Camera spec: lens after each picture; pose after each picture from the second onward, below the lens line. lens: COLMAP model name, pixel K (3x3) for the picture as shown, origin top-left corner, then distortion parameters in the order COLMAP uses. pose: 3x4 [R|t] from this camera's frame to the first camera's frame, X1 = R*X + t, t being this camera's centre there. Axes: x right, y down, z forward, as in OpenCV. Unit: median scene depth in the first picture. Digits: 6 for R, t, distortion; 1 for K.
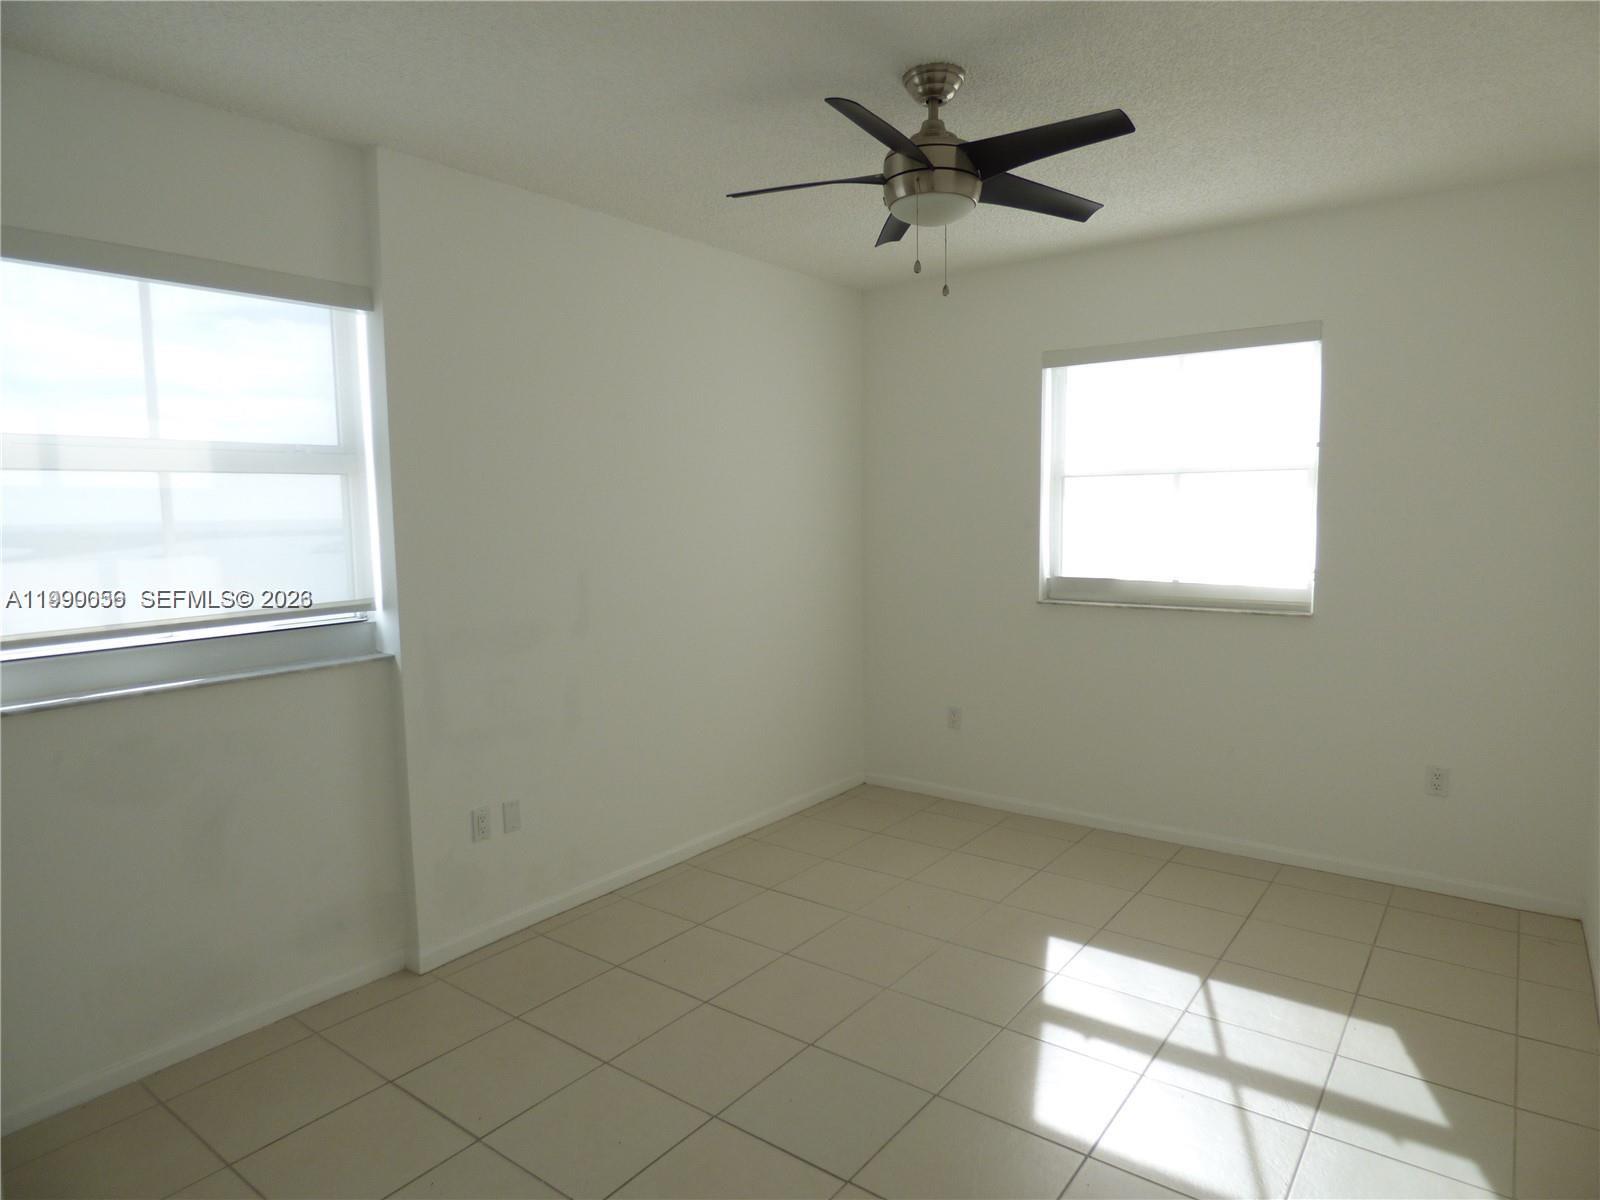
lens RADIAL K [[965.8, 0, 800.0], [0, 965.8, 600.0], [0, 0, 1]] dist [0.003408, 0.000382]
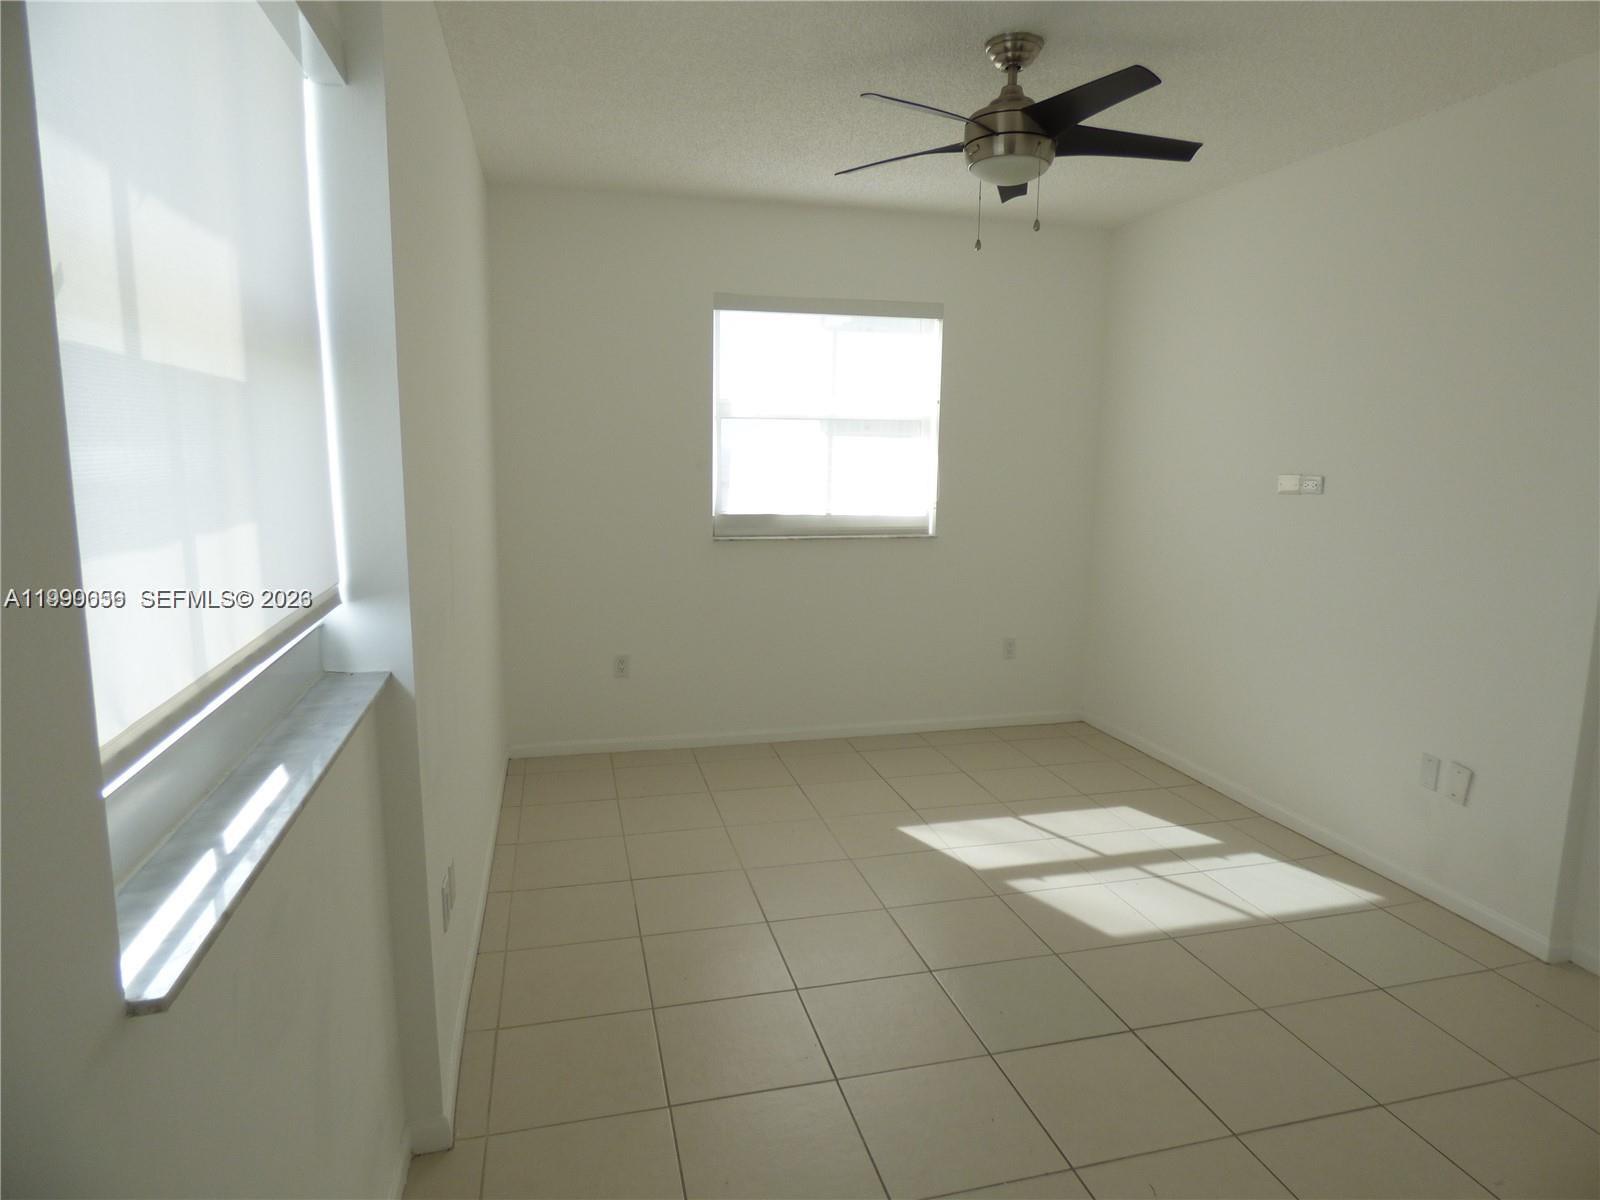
lens RADIAL K [[973.9, 0, 800.0], [0, 973.9, 600.0], [0, 0, 1]] dist [-0.014291, -0.000681]
pose [[0.629053, -0.102298, 0.770602, -0.604590], [0.056654, 0.994700, 0.085799, -0.021295], [-0.775295, -0.010315, 0.631515, 0.329839]]
